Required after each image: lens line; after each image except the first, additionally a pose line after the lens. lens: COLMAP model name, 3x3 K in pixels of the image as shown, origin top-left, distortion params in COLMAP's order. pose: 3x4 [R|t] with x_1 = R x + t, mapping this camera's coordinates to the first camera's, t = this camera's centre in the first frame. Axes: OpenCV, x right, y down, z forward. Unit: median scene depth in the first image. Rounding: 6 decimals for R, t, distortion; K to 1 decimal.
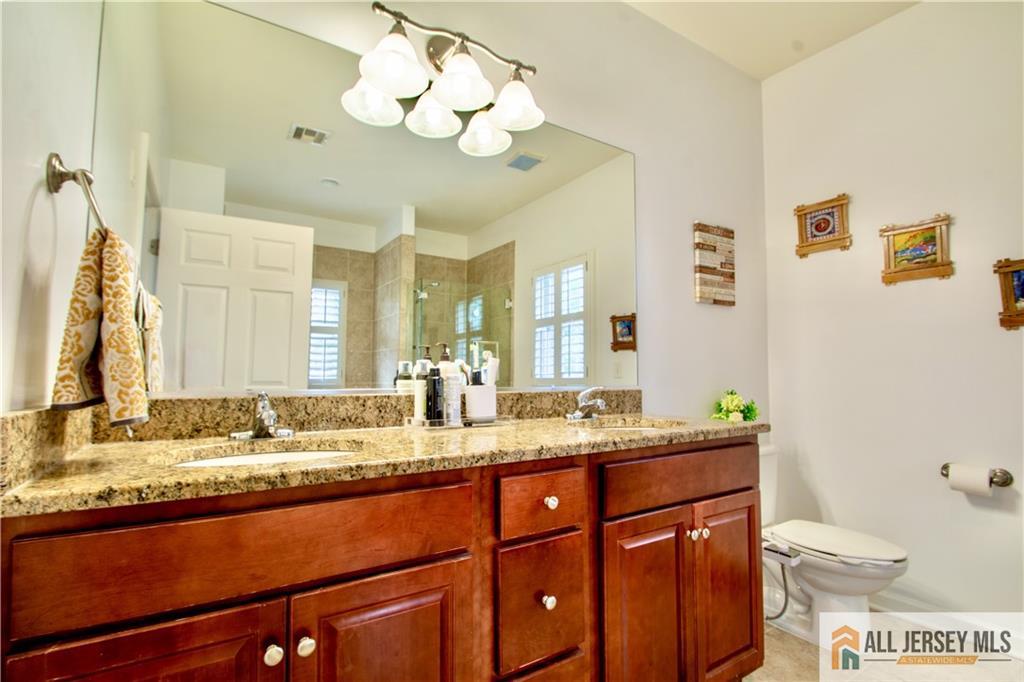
lens RADIAL K [[456.1, 0, 514.8], [0, 456.1, 349.1], [0, 0, 1]] dist [0.002088, -0.010370]
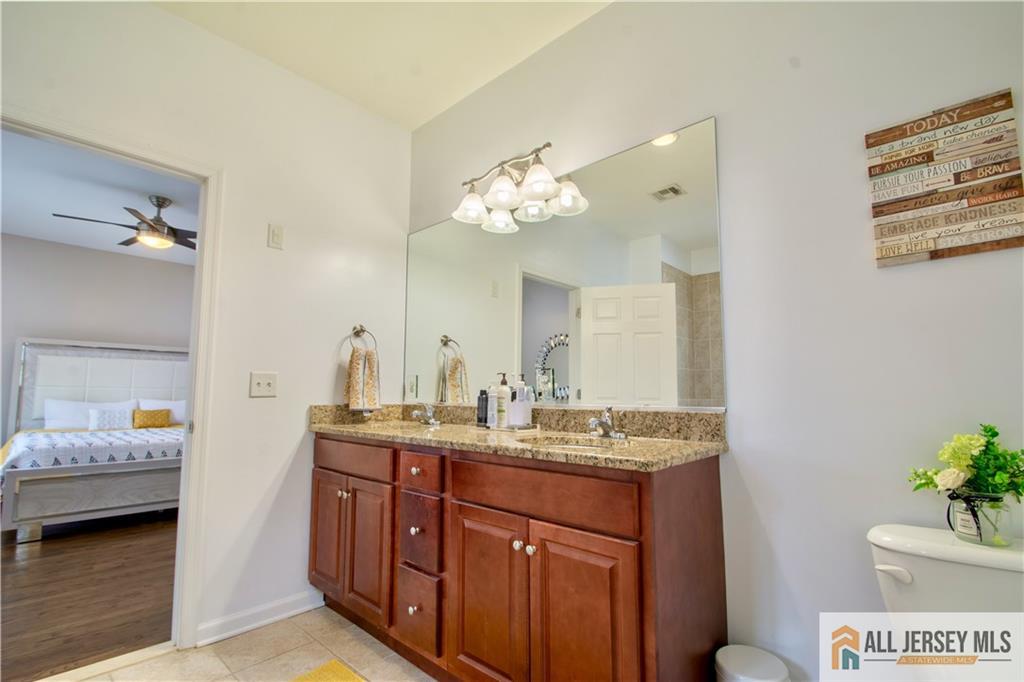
lens RADIAL K [[456.1, 0, 517.8], [0, 456.1, 345.4], [0, 0, 1]] dist [0.002088, -0.010370]
pose [[0.288952, -0.100971, -0.952004, 1.128927], [0.057575, 0.994455, -0.087998, 0.028069], [0.955611, -0.029385, 0.293163, 0.542999]]
